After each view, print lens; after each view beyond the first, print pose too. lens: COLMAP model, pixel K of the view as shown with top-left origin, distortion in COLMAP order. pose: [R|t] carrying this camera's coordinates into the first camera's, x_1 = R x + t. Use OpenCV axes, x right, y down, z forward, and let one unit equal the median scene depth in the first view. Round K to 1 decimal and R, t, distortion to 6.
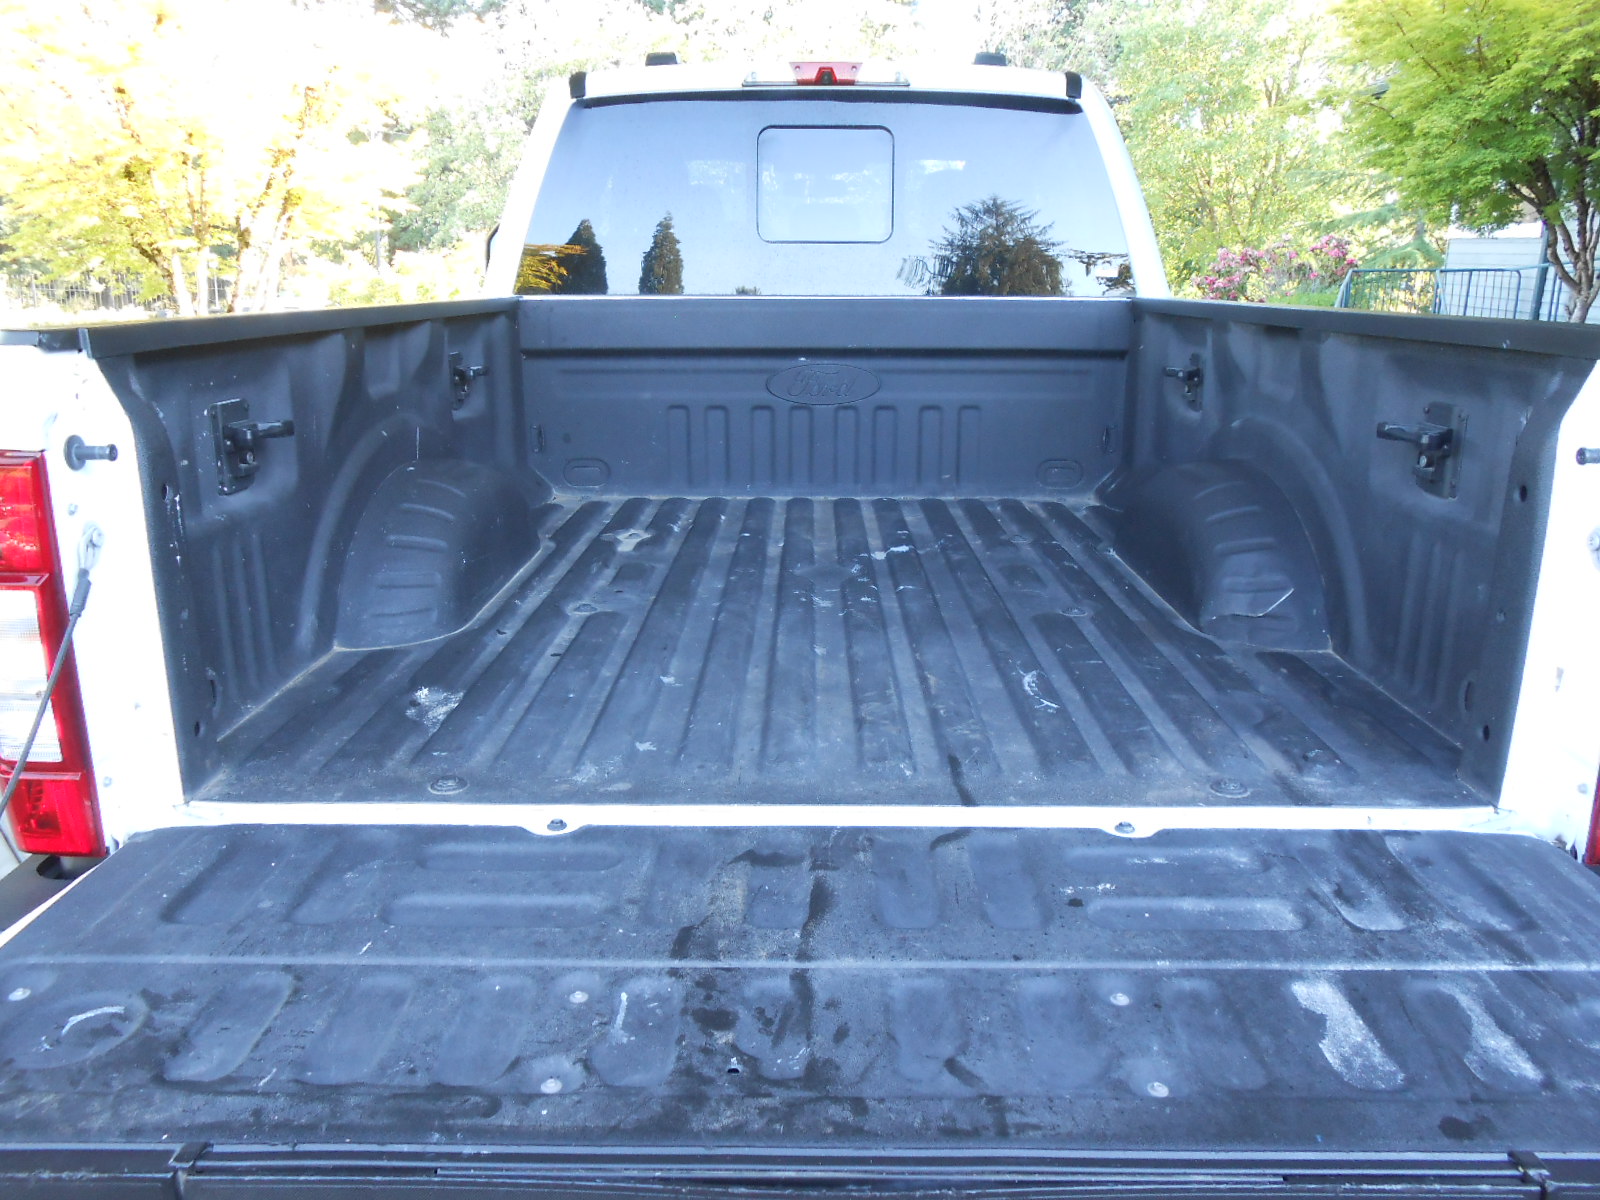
lens RADIAL K [[1233.9, 0, 801.0], [0, 1233.9, 605.1], [0, 0, 1]] dist [-0.029992, 0.039622]
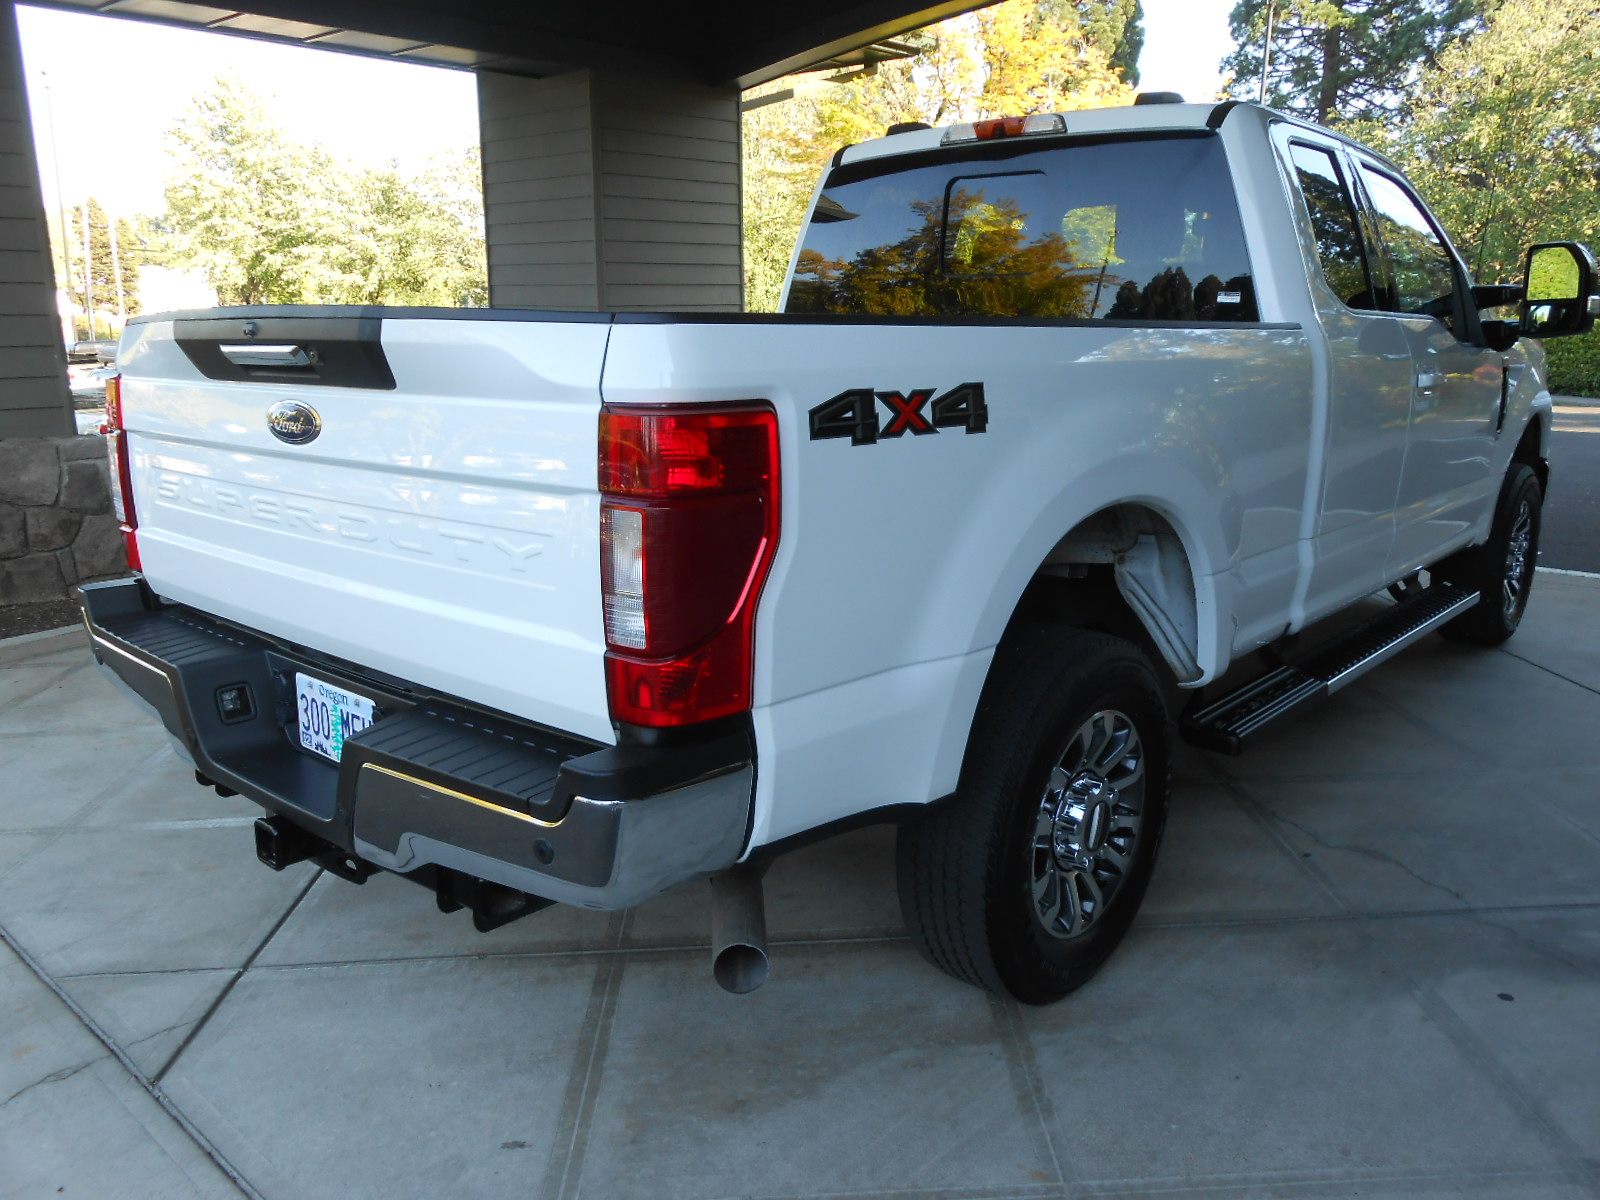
lens RADIAL K [[1233.9, 0, 797.0], [0, 1233.9, 598.6], [0, 0, 1]] dist [-0.029992, 0.039622]
pose [[0.764092, 0.137320, -0.630323, 1.019736], [-0.166288, 0.985989, 0.013227, 0.021196], [0.623307, 0.094708, 0.776221, 0.058427]]
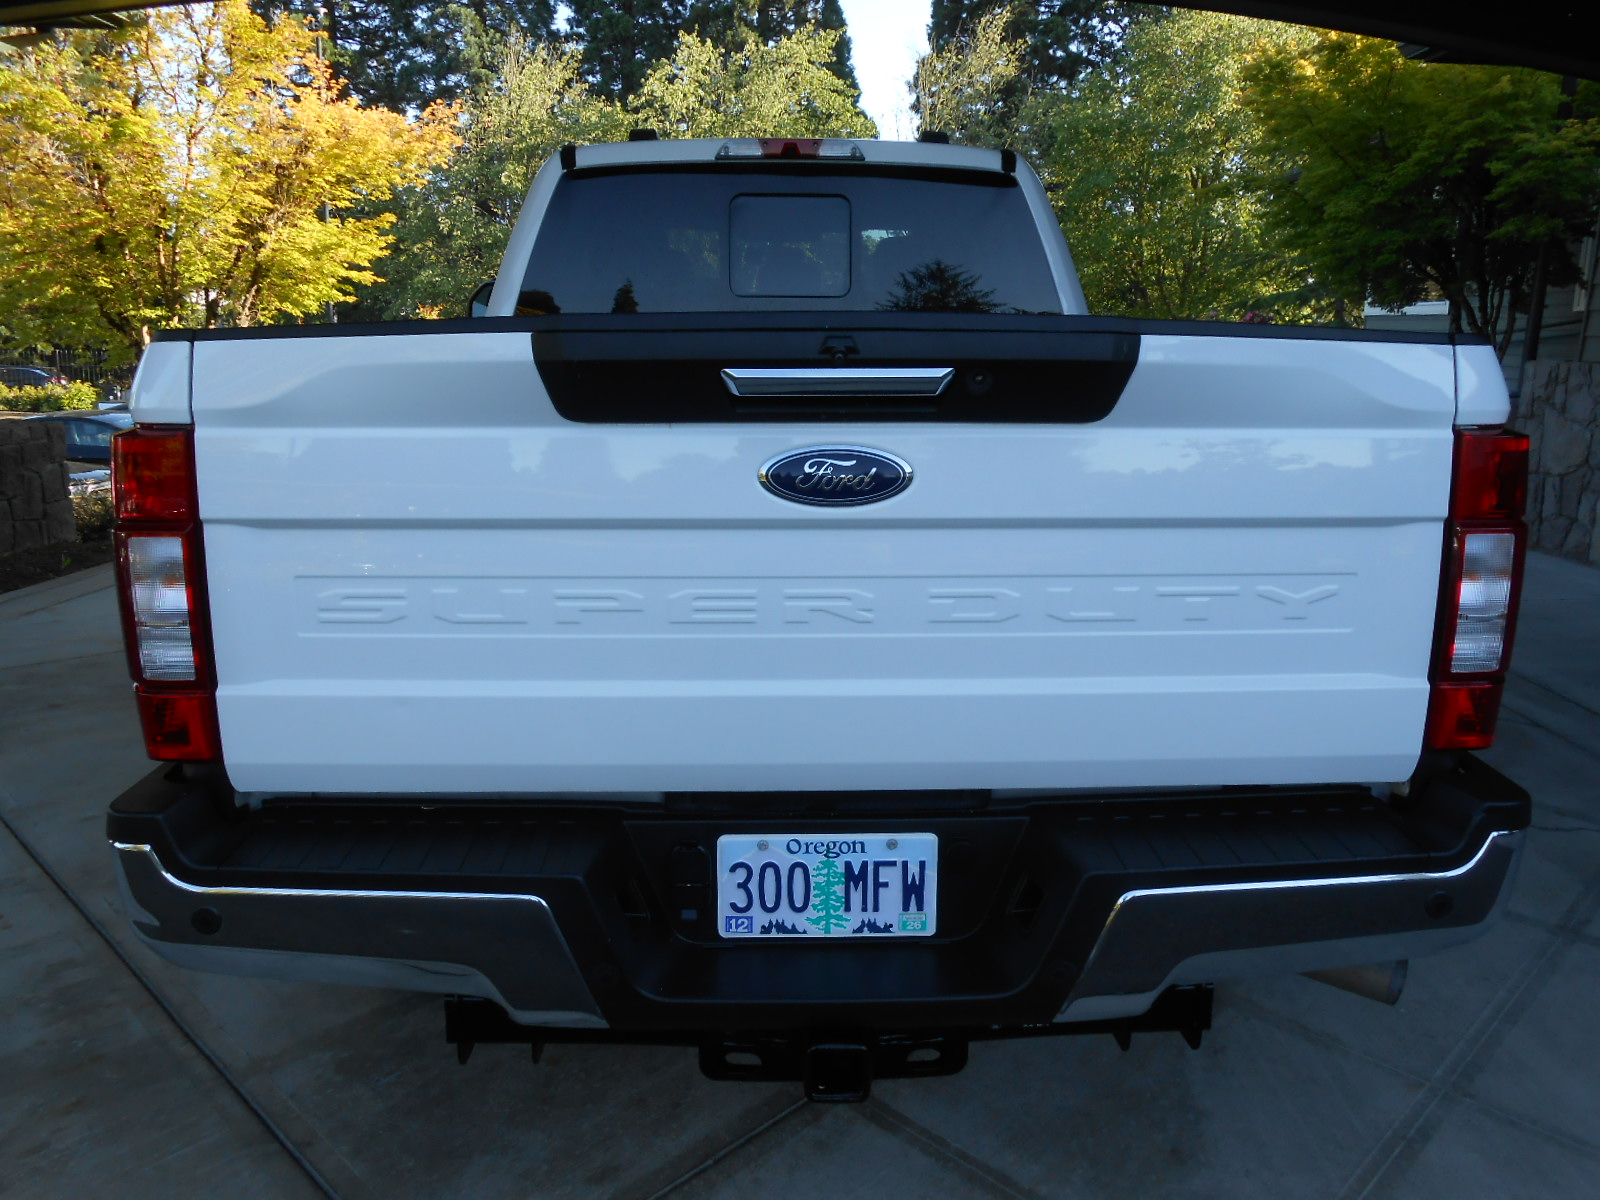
lens RADIAL K [[1233.9, 0, 798.8], [0, 1233.9, 606.4], [0, 0, 1]] dist [-0.029992, 0.039622]
pose [[0.999124, -0.007765, 0.041112, -0.032394], [0.010228, 0.998144, -0.060027, 0.081454], [-0.040569, 0.060395, 0.997350, -0.149331]]
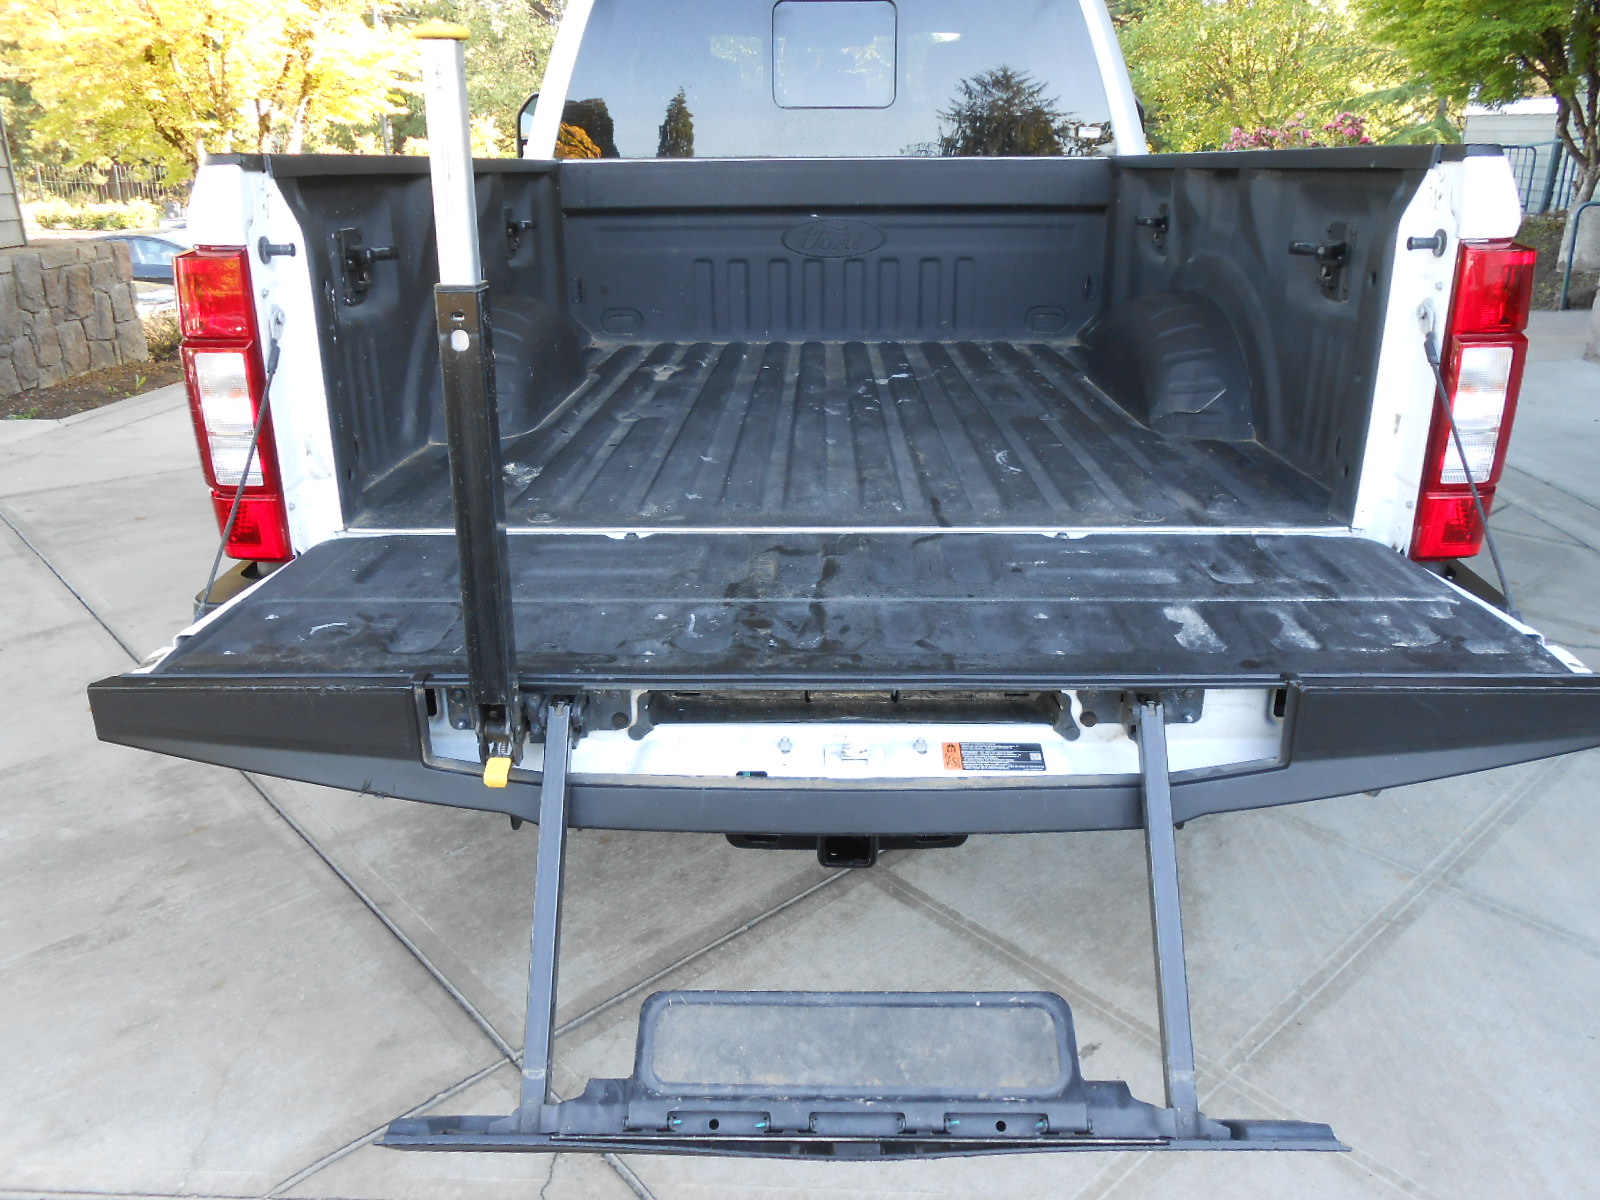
lens RADIAL K [[1233.9, 0, 803.7], [0, 1233.9, 602.3], [0, 0, 1]] dist [-0.029992, 0.039622]
pose [[0.999951, -0.005176, -0.008432, -0.001596], [0.005836, 0.996756, 0.080275, 0.091630], [0.007989, -0.080321, 0.996737, -0.207034]]
